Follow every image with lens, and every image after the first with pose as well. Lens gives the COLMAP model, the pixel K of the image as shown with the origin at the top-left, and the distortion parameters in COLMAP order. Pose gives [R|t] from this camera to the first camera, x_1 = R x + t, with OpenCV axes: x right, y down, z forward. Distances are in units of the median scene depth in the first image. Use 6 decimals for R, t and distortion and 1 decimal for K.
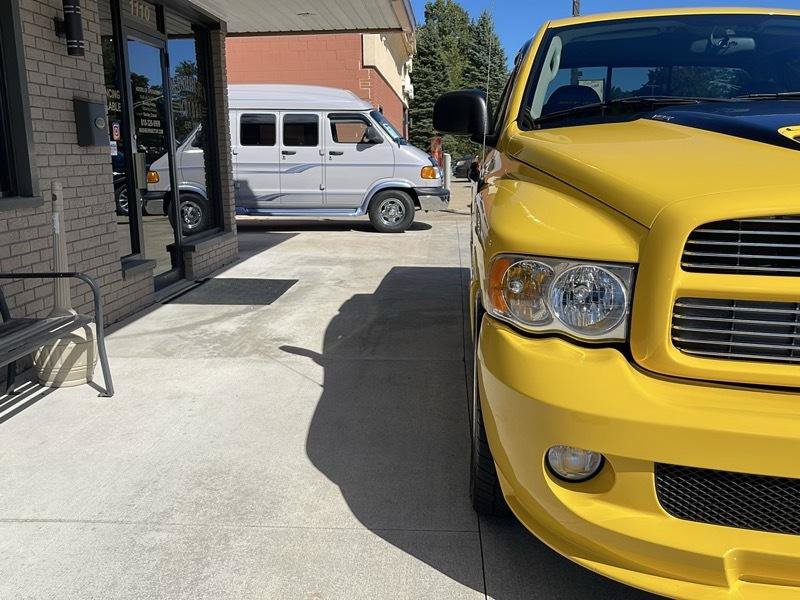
lens RADIAL K [[793.7, 0, 401.8], [0, 793.7, 301.2], [0, 0, 1]] dist [0.032758, 0.000000]
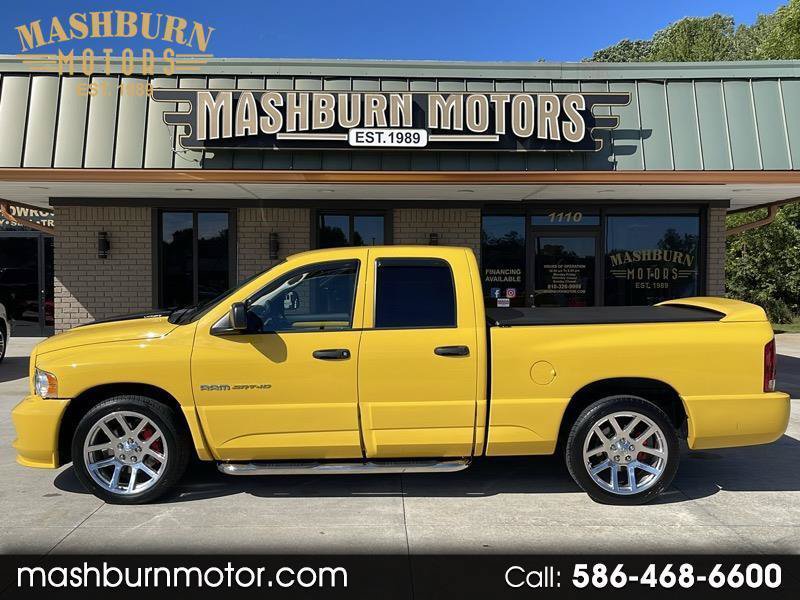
lens RADIAL K [[793.7, 0, 404.7], [0, 793.7, 298.1], [0, 0, 1]] dist [0.032758, 0.000000]
pose [[0.078881, 0.041118, -0.996036, 2.397718], [-0.187523, 0.981924, 0.025684, -0.369380], [0.979088, 0.184754, 0.085166, 1.156482]]
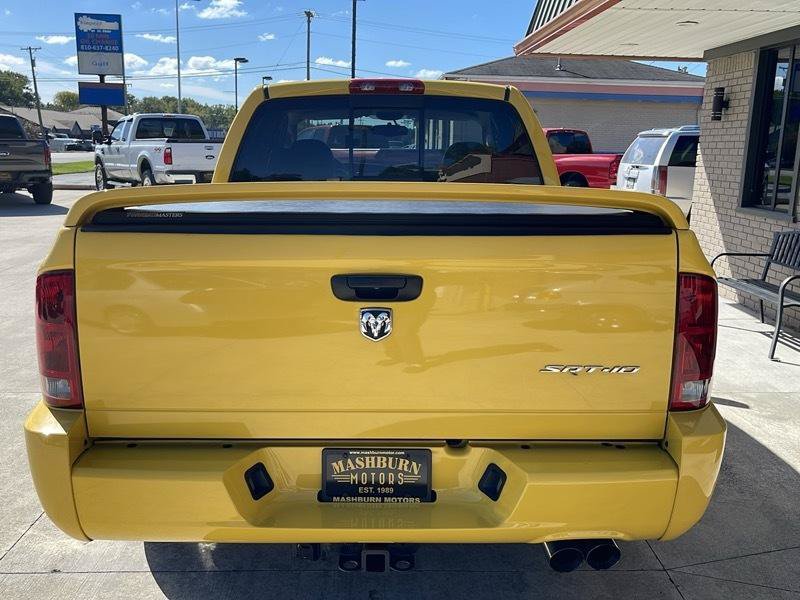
lens RADIAL K [[793.7, 0, 400.2], [0, 793.7, 303.8], [0, 0, 1]] dist [0.032758, 0.000000]
pose [[-0.996273, 0.006898, -0.085985, 0.524383], [-0.026142, 0.925780, 0.377157, -0.614597], [0.082204, 0.377999, -0.922149, 2.720624]]
